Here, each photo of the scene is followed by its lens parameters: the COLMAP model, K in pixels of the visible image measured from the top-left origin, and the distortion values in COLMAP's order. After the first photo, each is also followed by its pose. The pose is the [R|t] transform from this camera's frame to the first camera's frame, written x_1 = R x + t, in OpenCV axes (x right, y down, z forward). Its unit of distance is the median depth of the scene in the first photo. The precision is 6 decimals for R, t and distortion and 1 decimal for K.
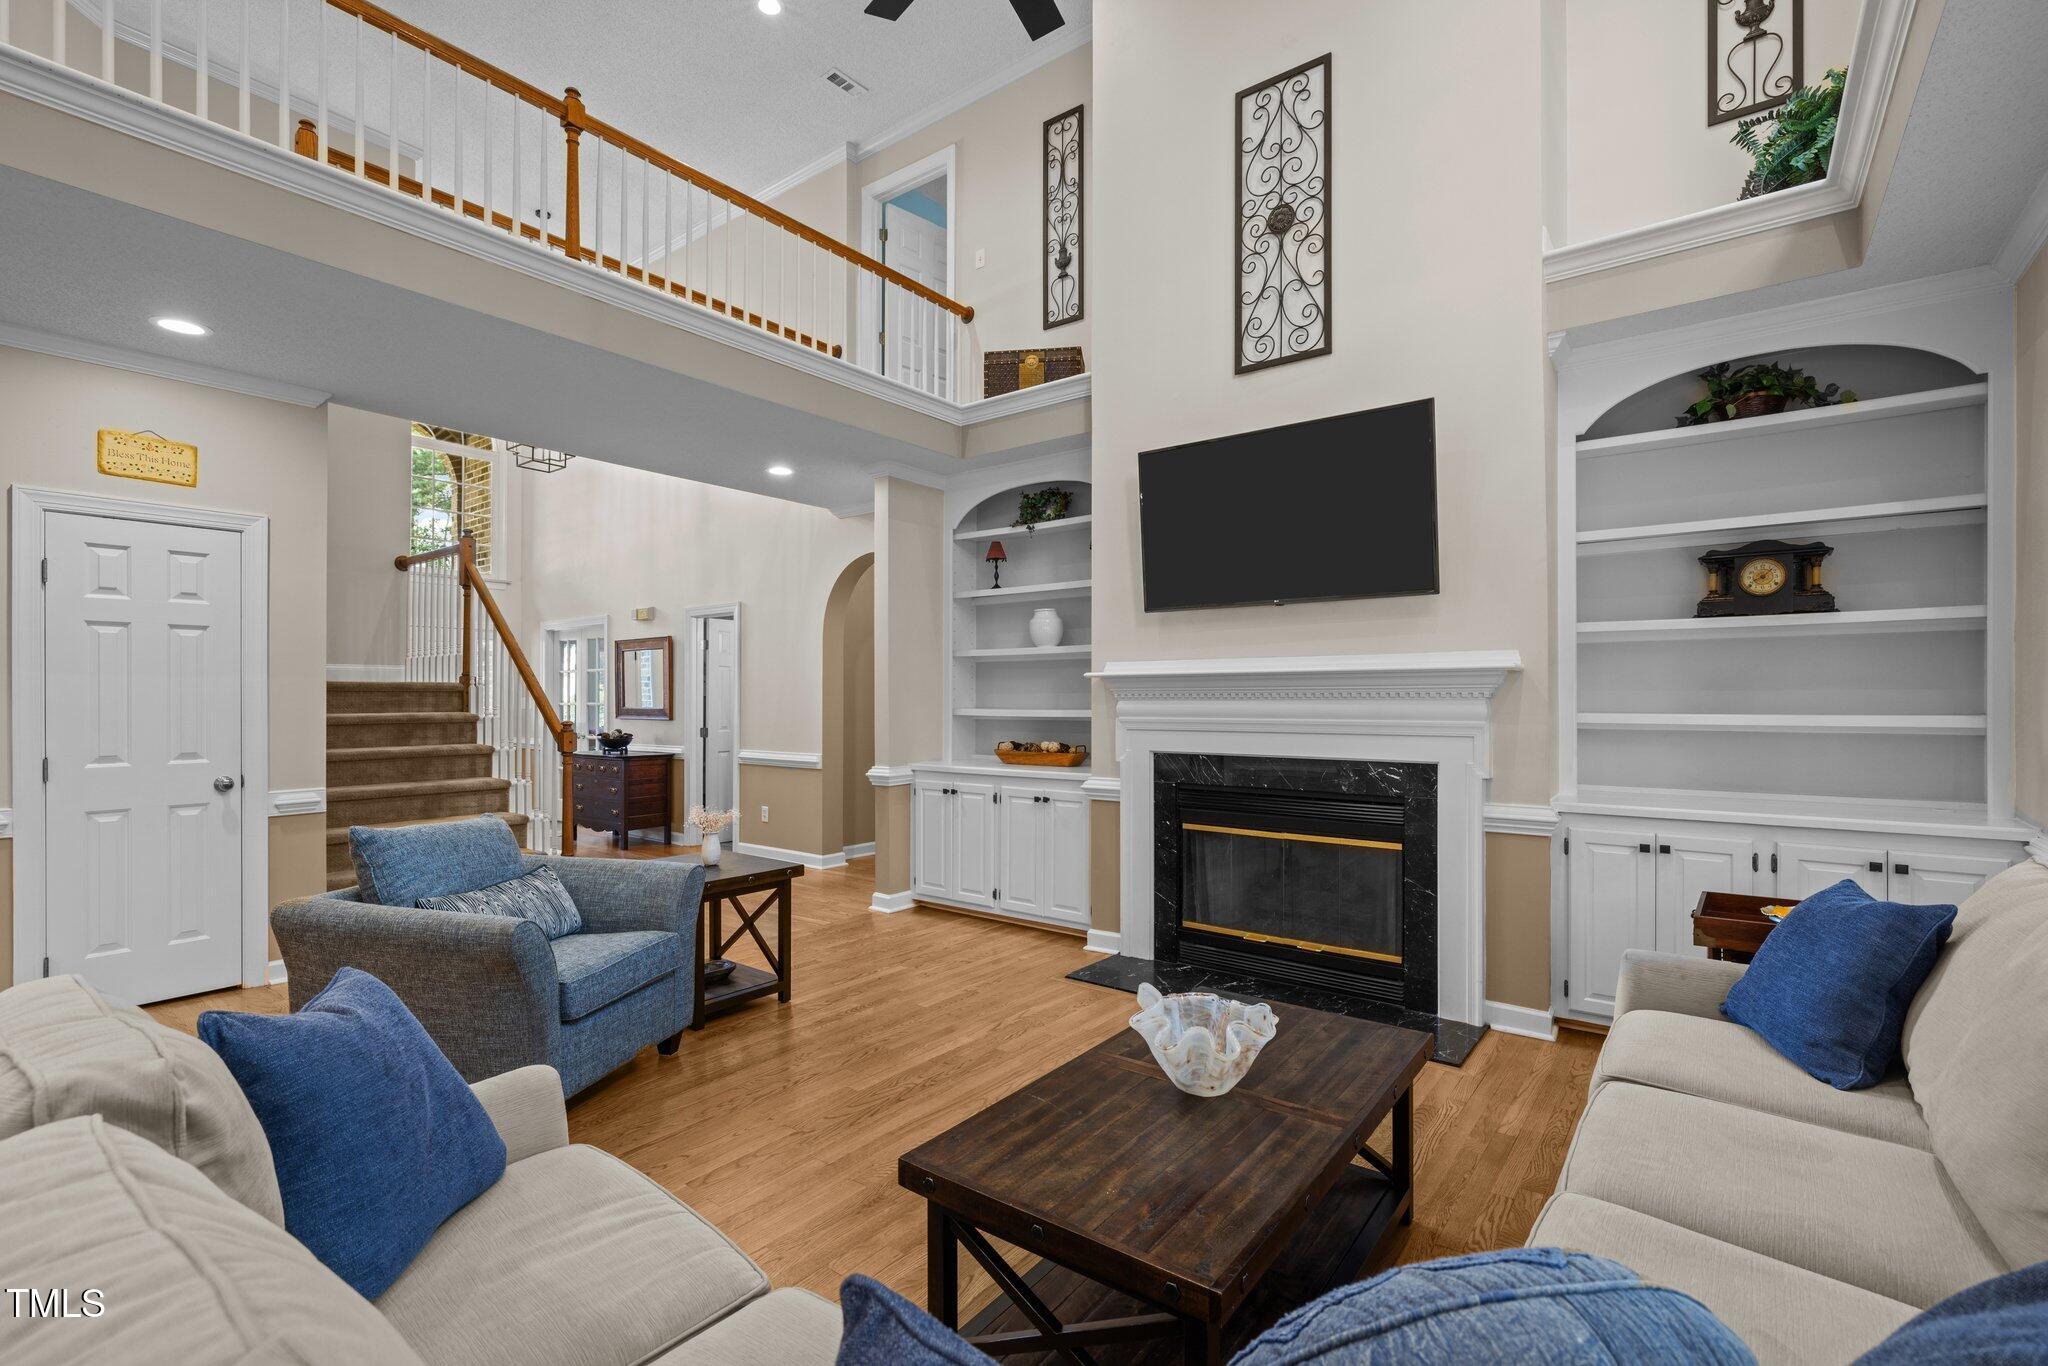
lens RADIAL K [[915.7, 0, 1019.8], [0, 915.7, 693.7], [0, 0, 1]] dist [-0.005186, 0.000003]
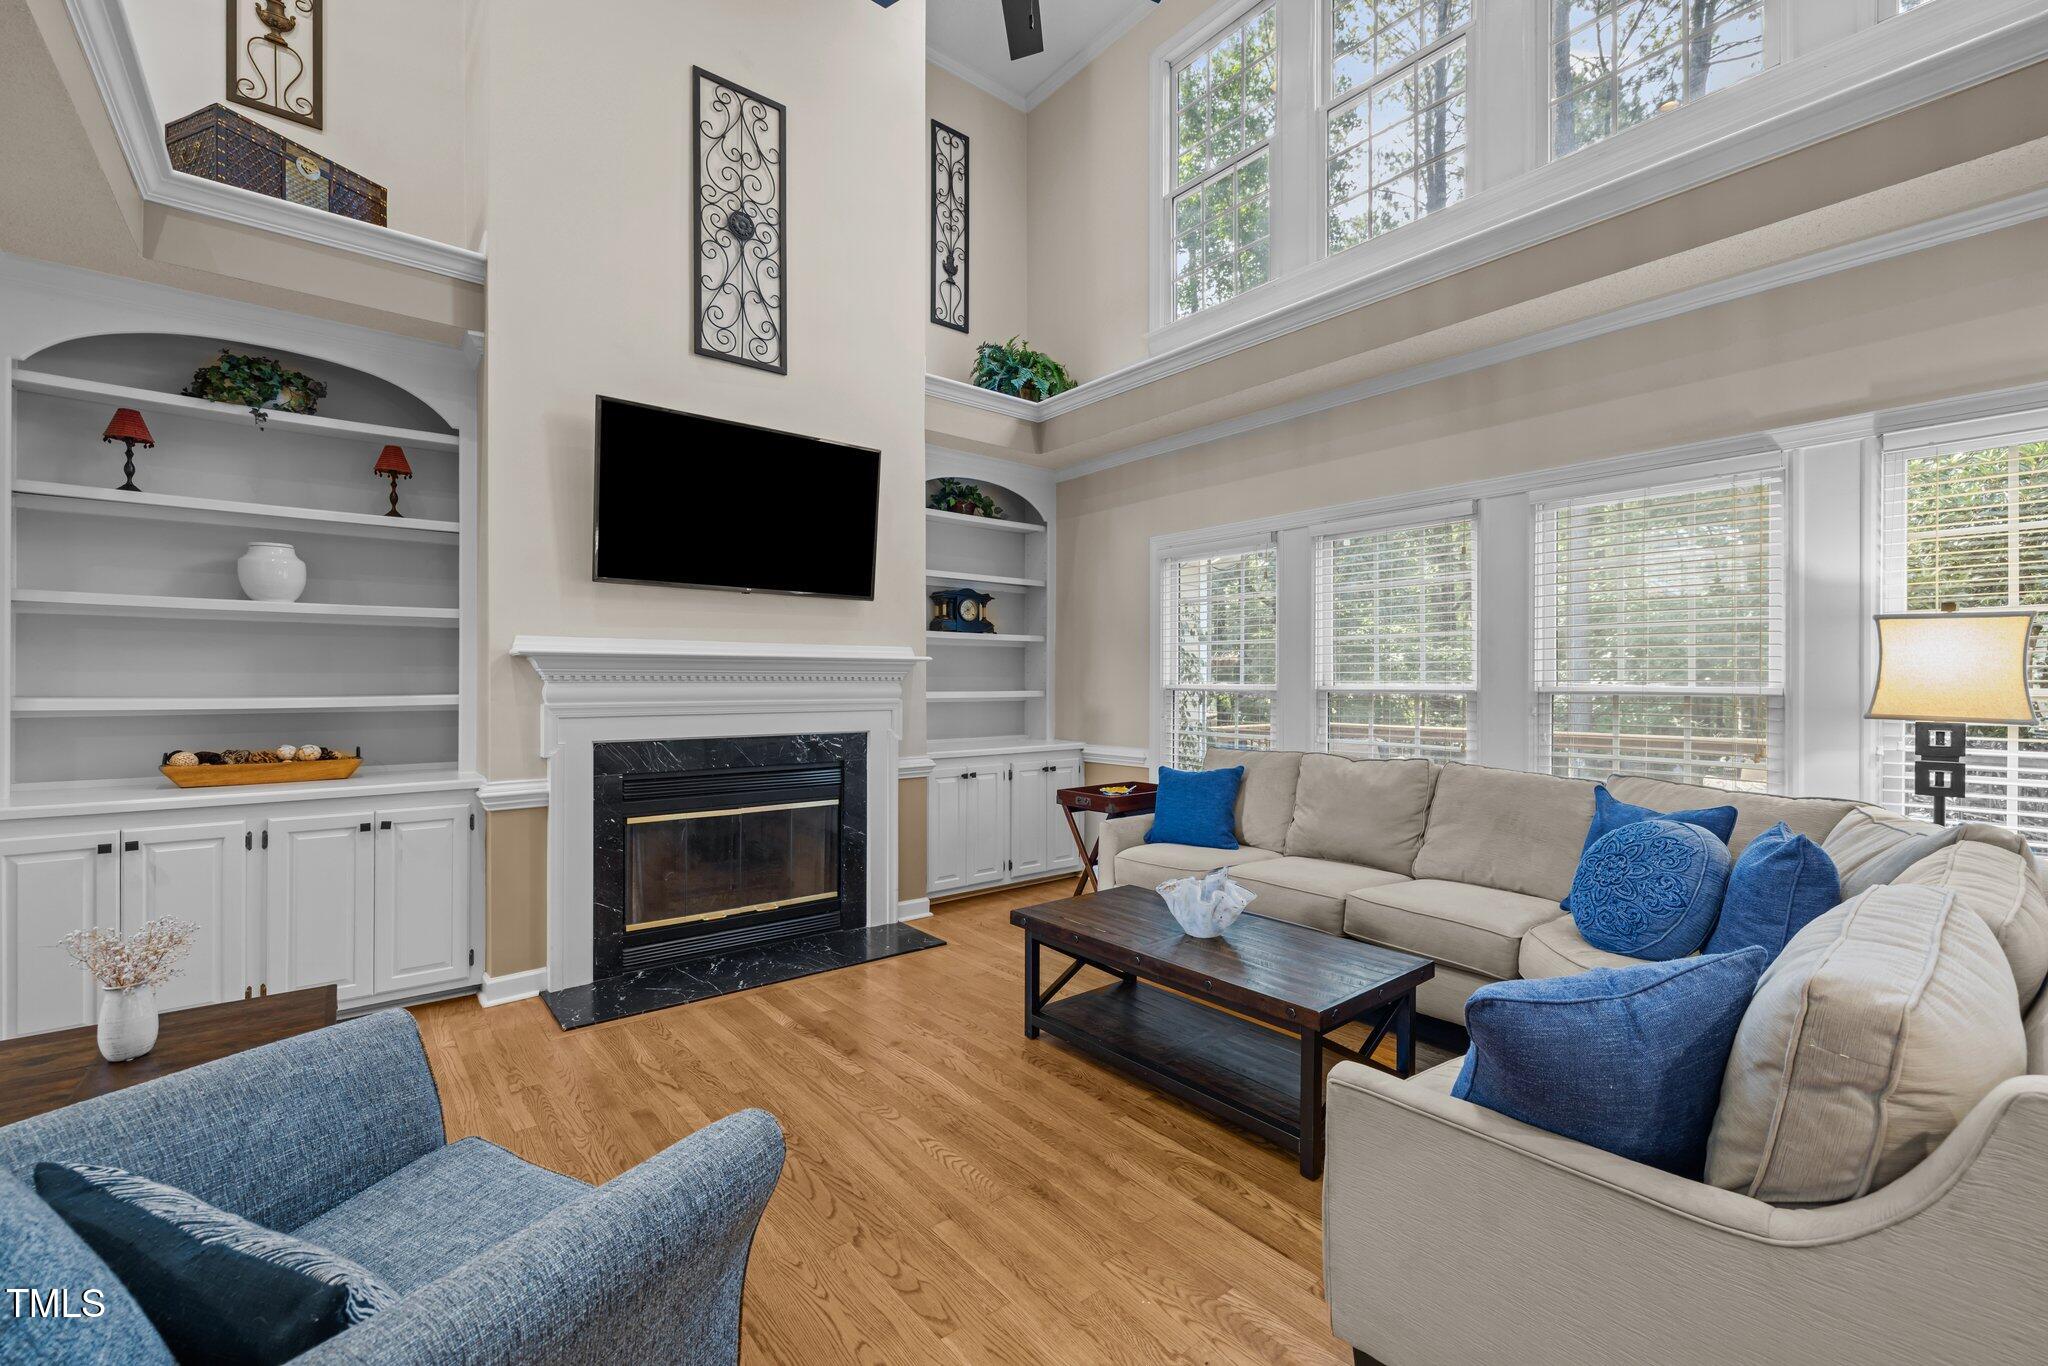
lens RADIAL K [[852.2, 0, 1022.6], [0, 852.2, 684.2], [0, 0, 1]] dist [-0.000003, 0.000295]
pose [[0.228817, -0.001120, 0.973469, -0.587326], [-0.006678, 0.999974, 0.002720, 0.003694], [-0.973447, -0.007123, 0.228803, 0.450285]]
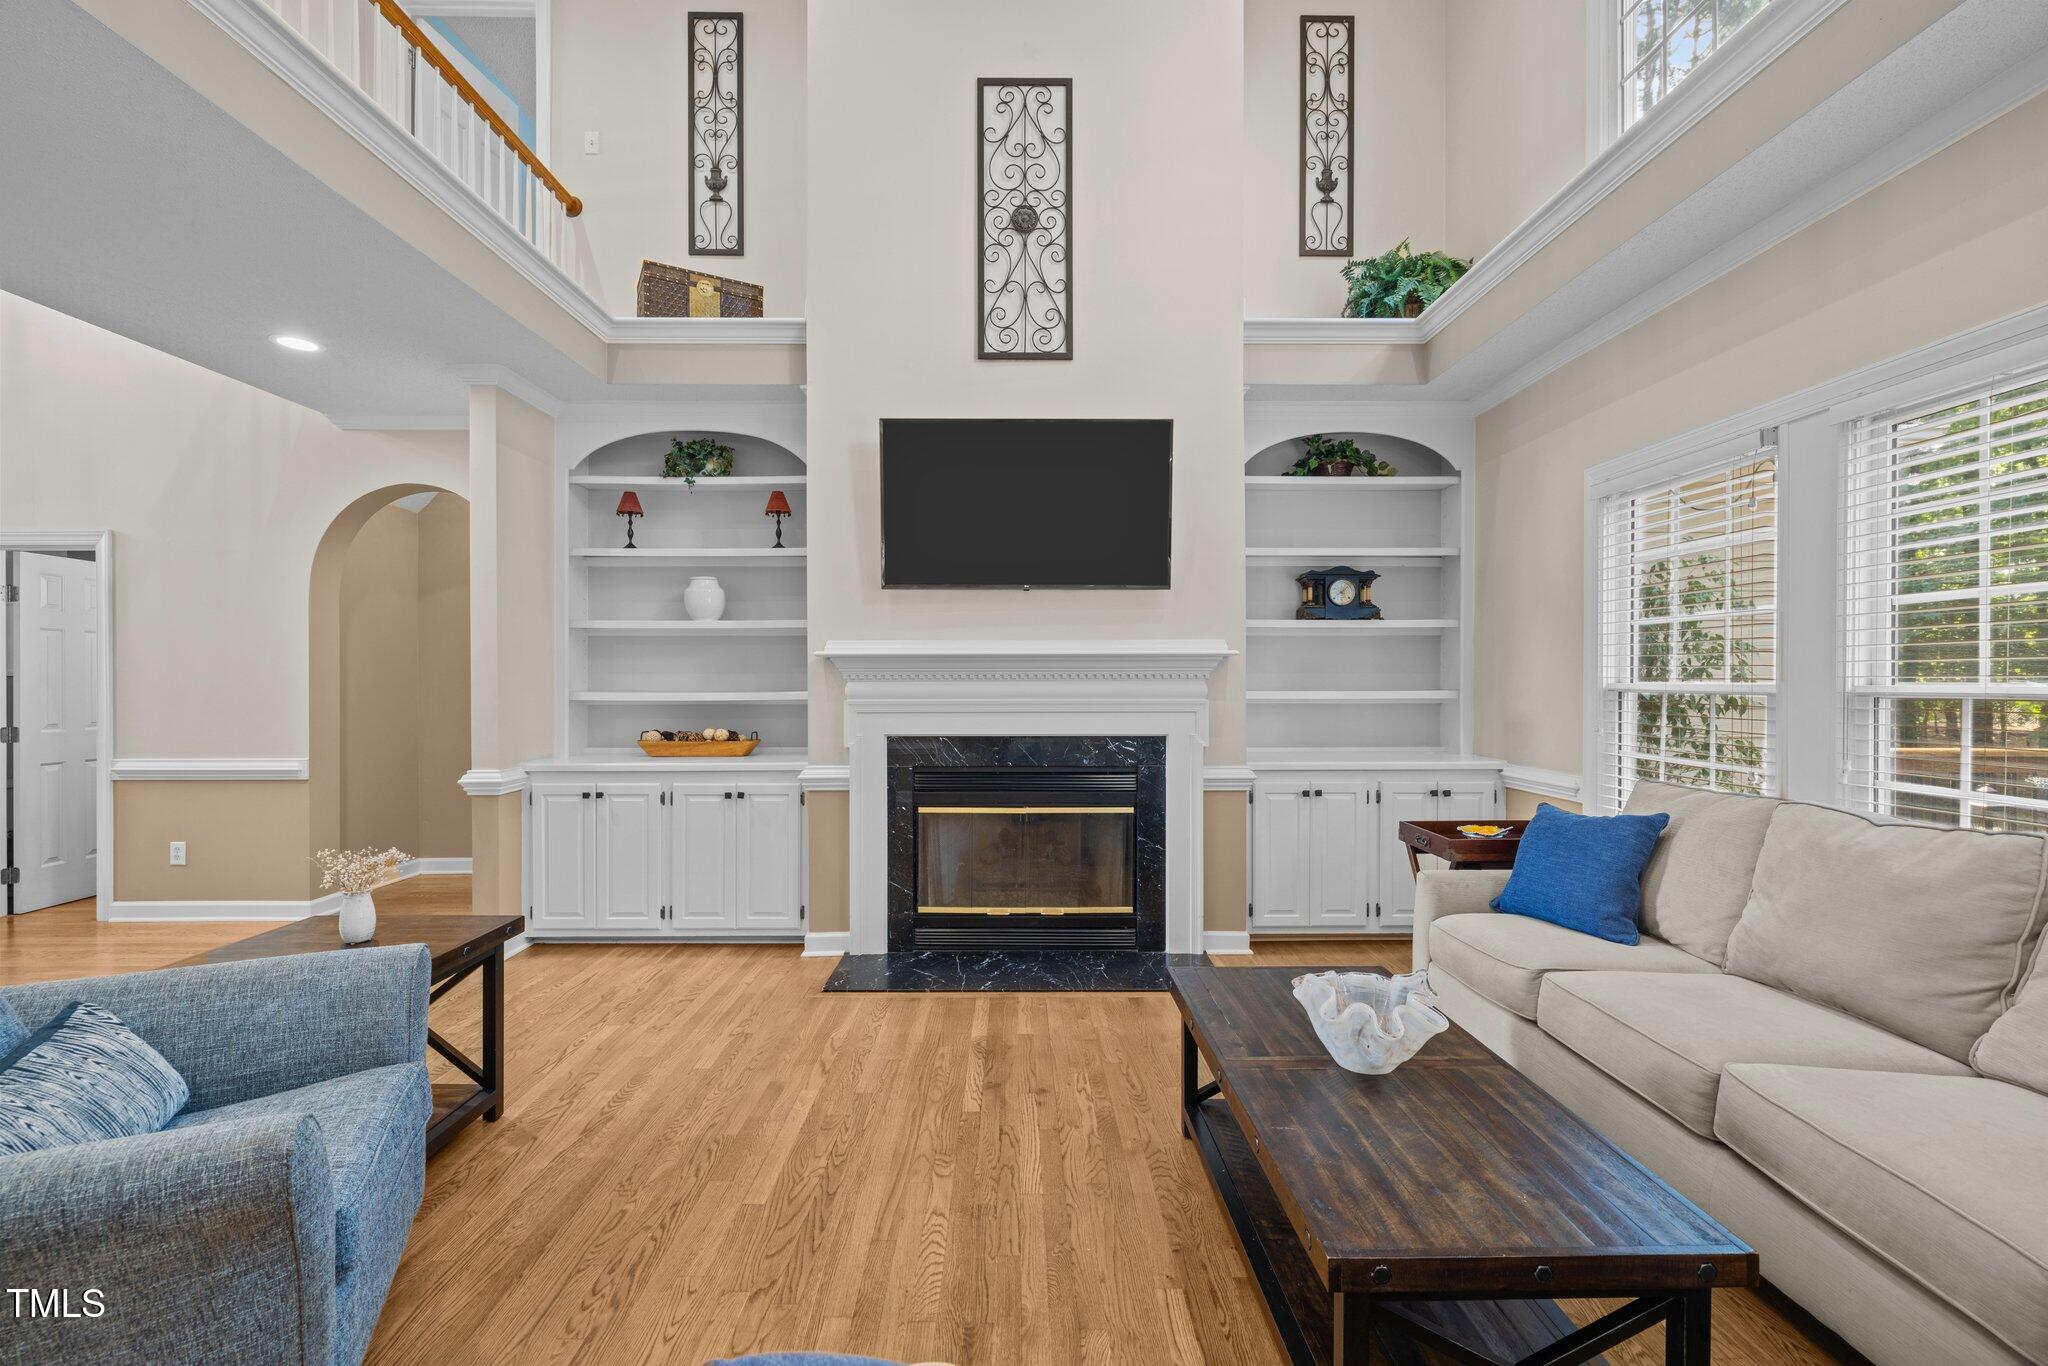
lens RADIAL K [[852.2, 0, 1022.6], [0, 852.2, 684.2], [0, 0, 1]] dist [-0.000003, 0.000295]
pose [[0.786144, -0.003550, 0.618033, -0.313166], [-0.003017, 0.999950, 0.009582, 0.001077], [-0.618035, -0.009397, 0.786094, 0.230562]]
